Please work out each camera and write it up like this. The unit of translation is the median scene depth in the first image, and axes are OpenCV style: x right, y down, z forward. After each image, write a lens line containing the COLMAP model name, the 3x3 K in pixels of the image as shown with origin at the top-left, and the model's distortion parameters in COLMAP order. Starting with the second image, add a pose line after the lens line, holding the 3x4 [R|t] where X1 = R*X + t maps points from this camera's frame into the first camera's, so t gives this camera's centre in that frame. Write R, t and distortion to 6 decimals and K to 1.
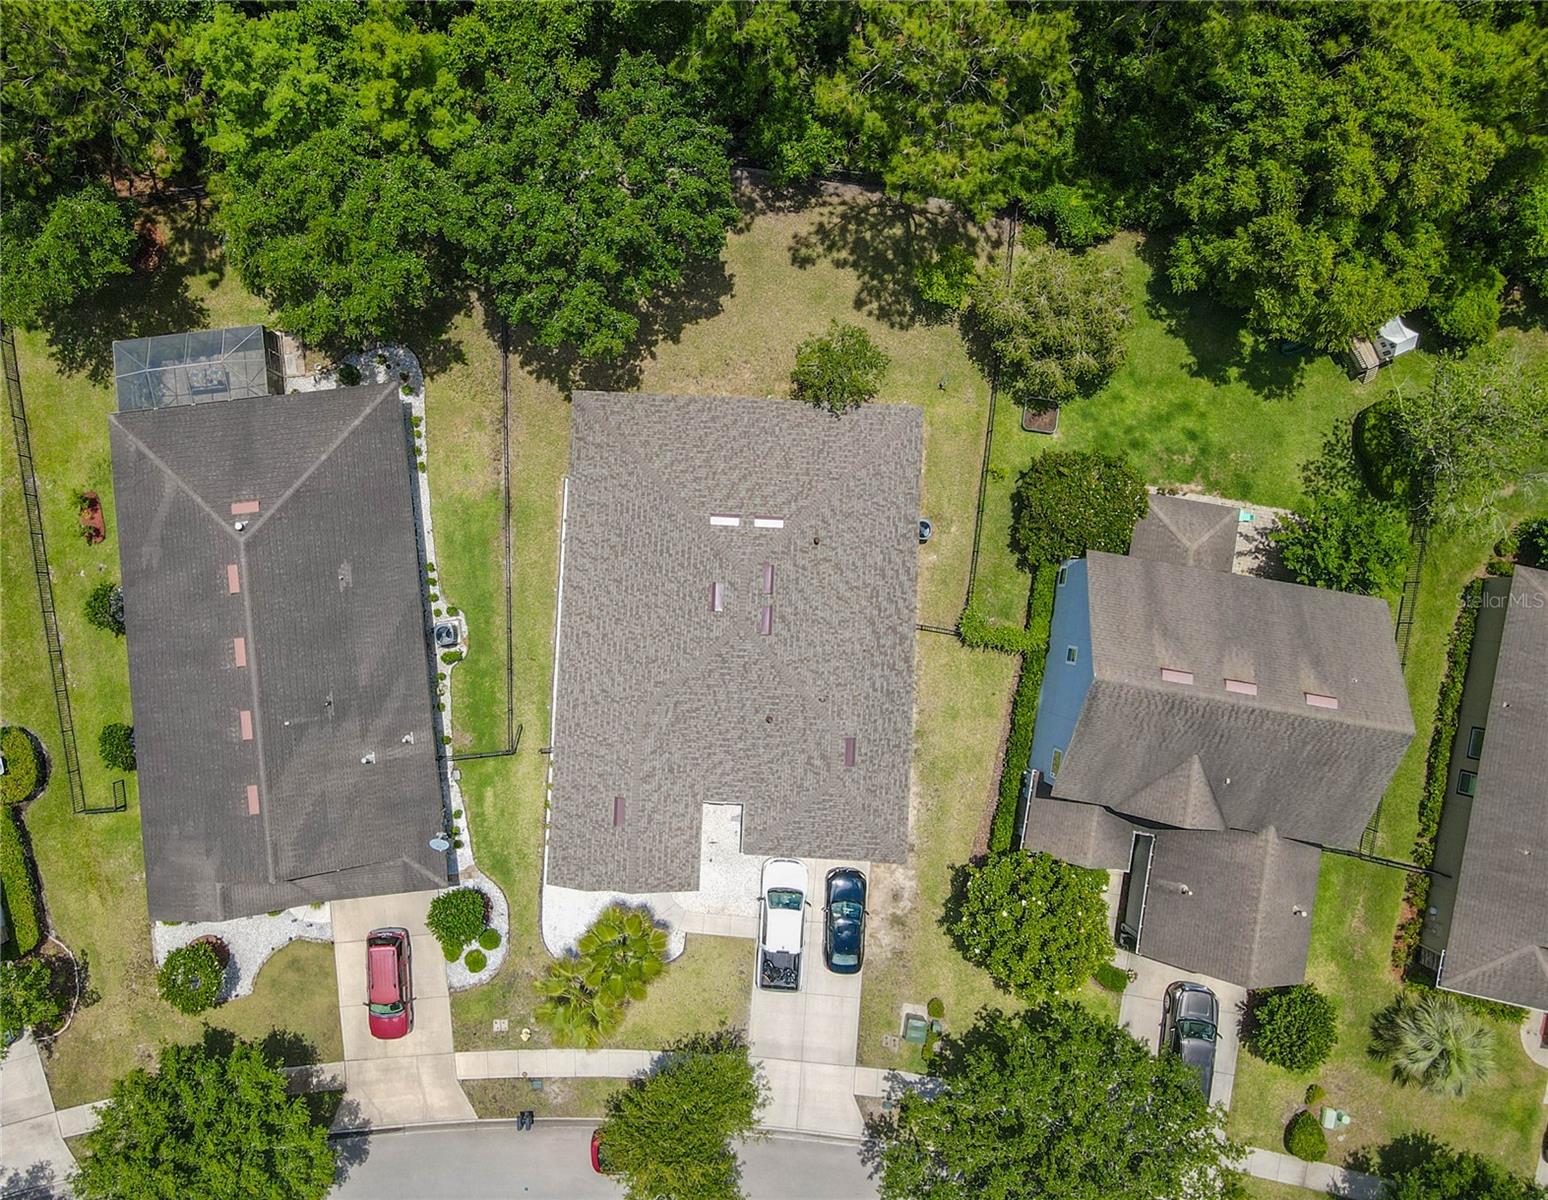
lens RADIAL K [[1337.8, 0, 630.8], [0, 1337.8, 506.3], [0, 0, 1]] dist [0.004530, 0.024386]
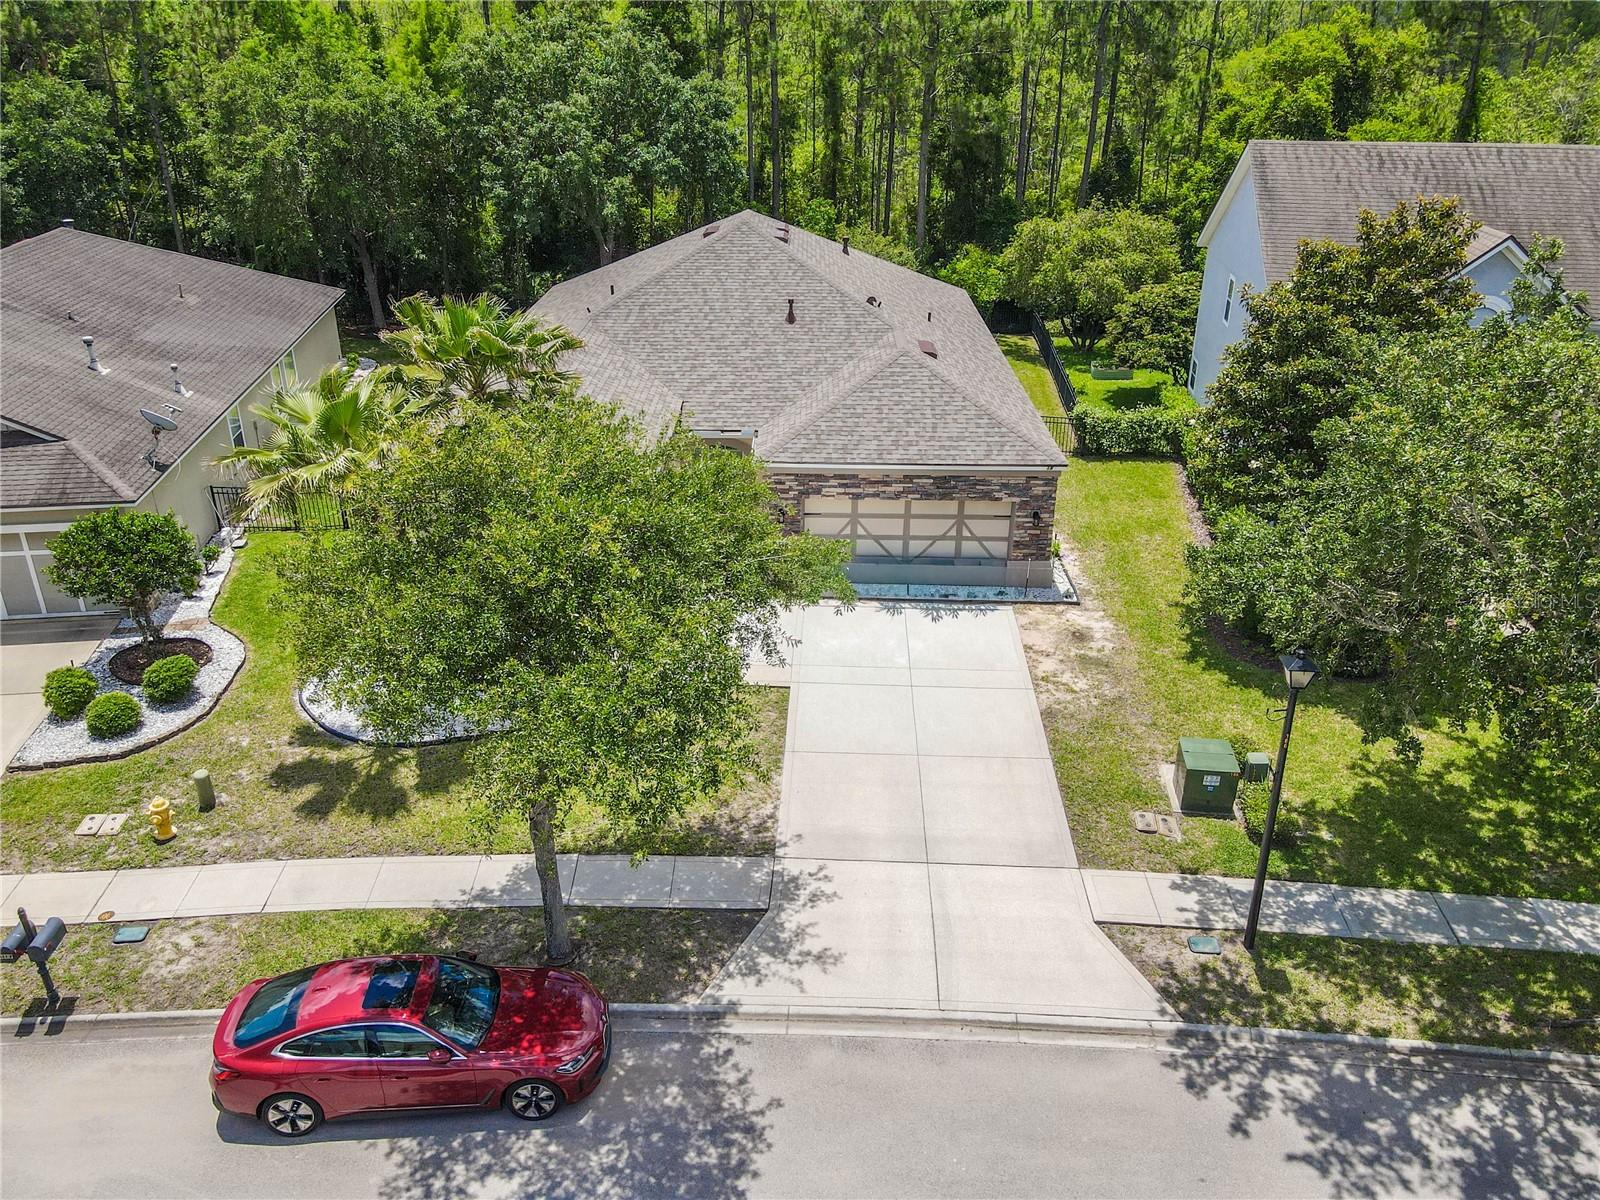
lens RADIAL K [[1192.3, 0, 799.8], [0, 1192.3, 569.2], [0, 0, 1]] dist [0.009399, 0.019792]
pose [[0.998537, 0.015632, 0.051763, 0.074369], [0.038682, 0.462393, -0.885831, 0.652638], [-0.037782, 0.886537, 0.461111, 0.780122]]
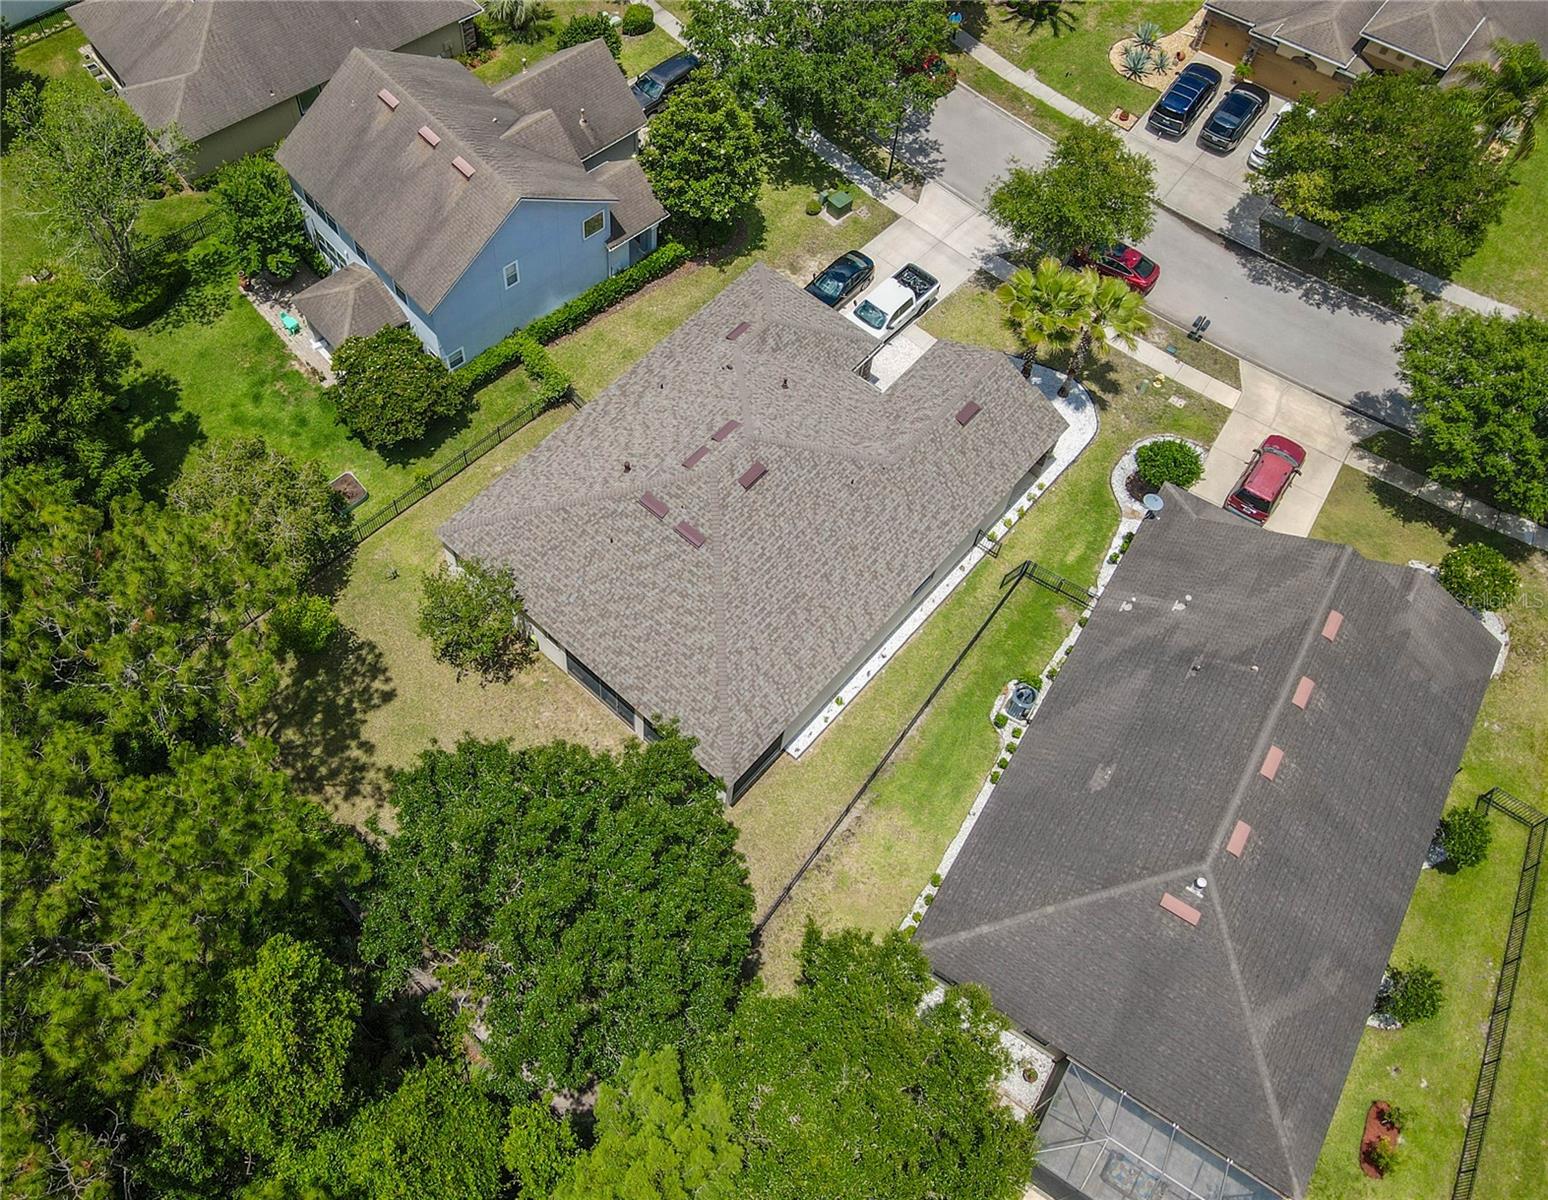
lens RADIAL K [[1343.5, 0, 645.1], [0, 1343.5, 482.7], [0, 0, 1]] dist [-0.001693, 0.029540]
pose [[-0.762549, -0.521692, 0.382567, -0.208911], [0.646682, -0.598299, 0.473117, -0.373933], [-0.017932, 0.608174, 0.793601, 0.253669]]
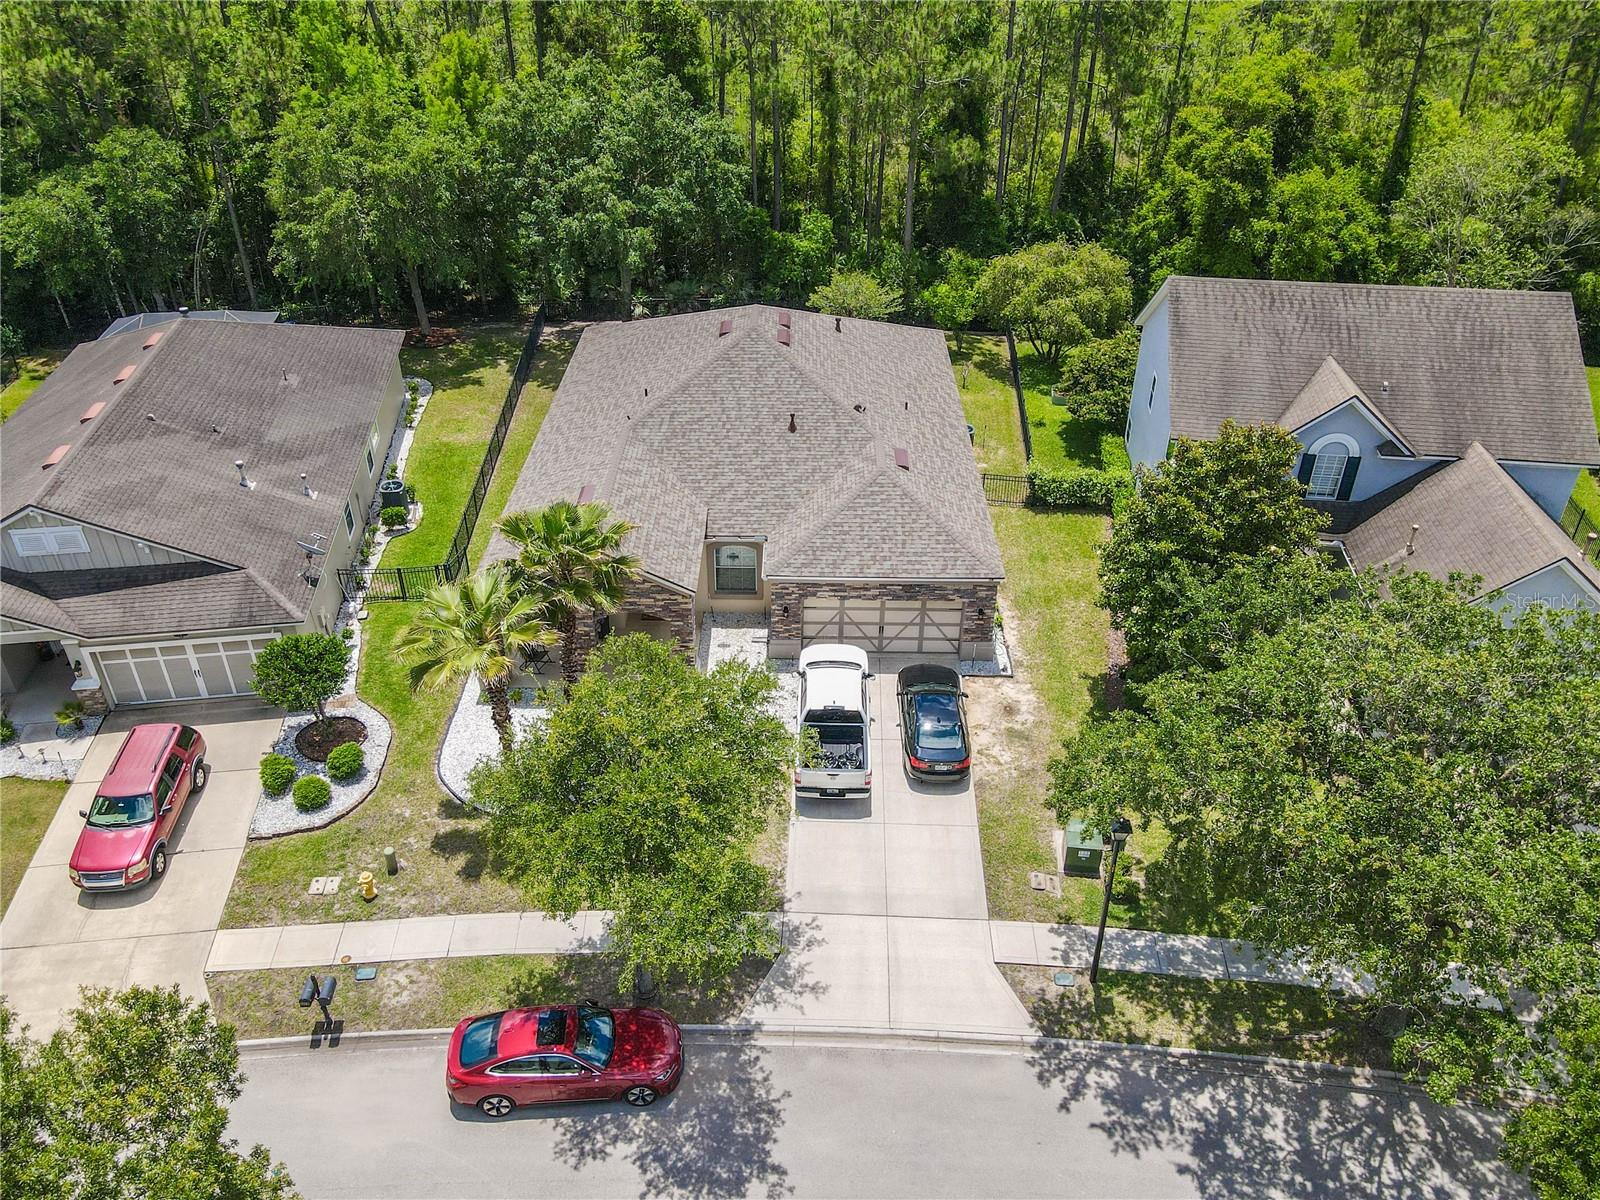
lens RADIAL K [[1192.3, 0, 800.2], [0, 1192.3, 572.9], [0, 0, 1]] dist [0.009399, 0.019792]
pose [[0.998544, 0.005656, 0.053642, 0.065816], [0.040323, 0.582246, -0.812012, 0.710752], [-0.035825, 0.812993, 0.581171, 0.613554]]
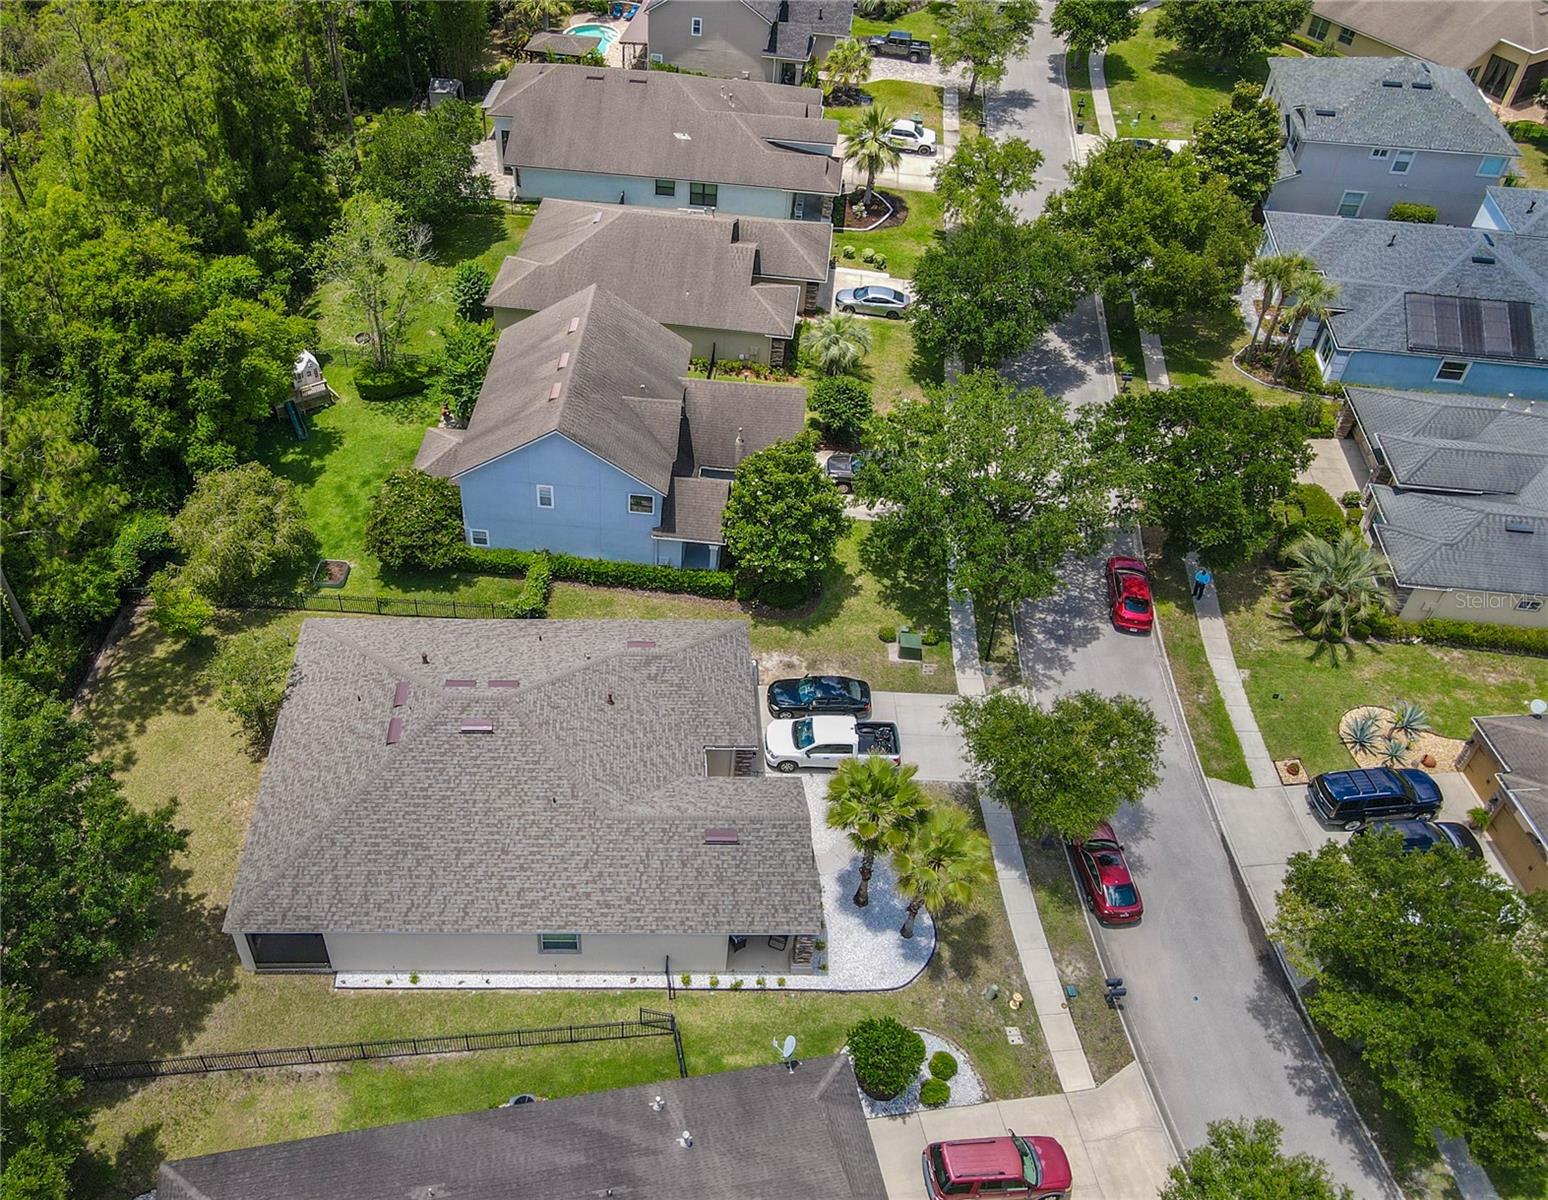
lens RADIAL K [[1343.5, 0, 649.2], [0, 1343.5, 488.0], [0, 0, 1]] dist [-0.001693, 0.029540]
pose [[-0.053126, -0.635770, 0.770049, -0.498697], [0.996142, 0.020197, 0.085399, 0.093636], [-0.069846, 0.771615, 0.632244, 0.250976]]
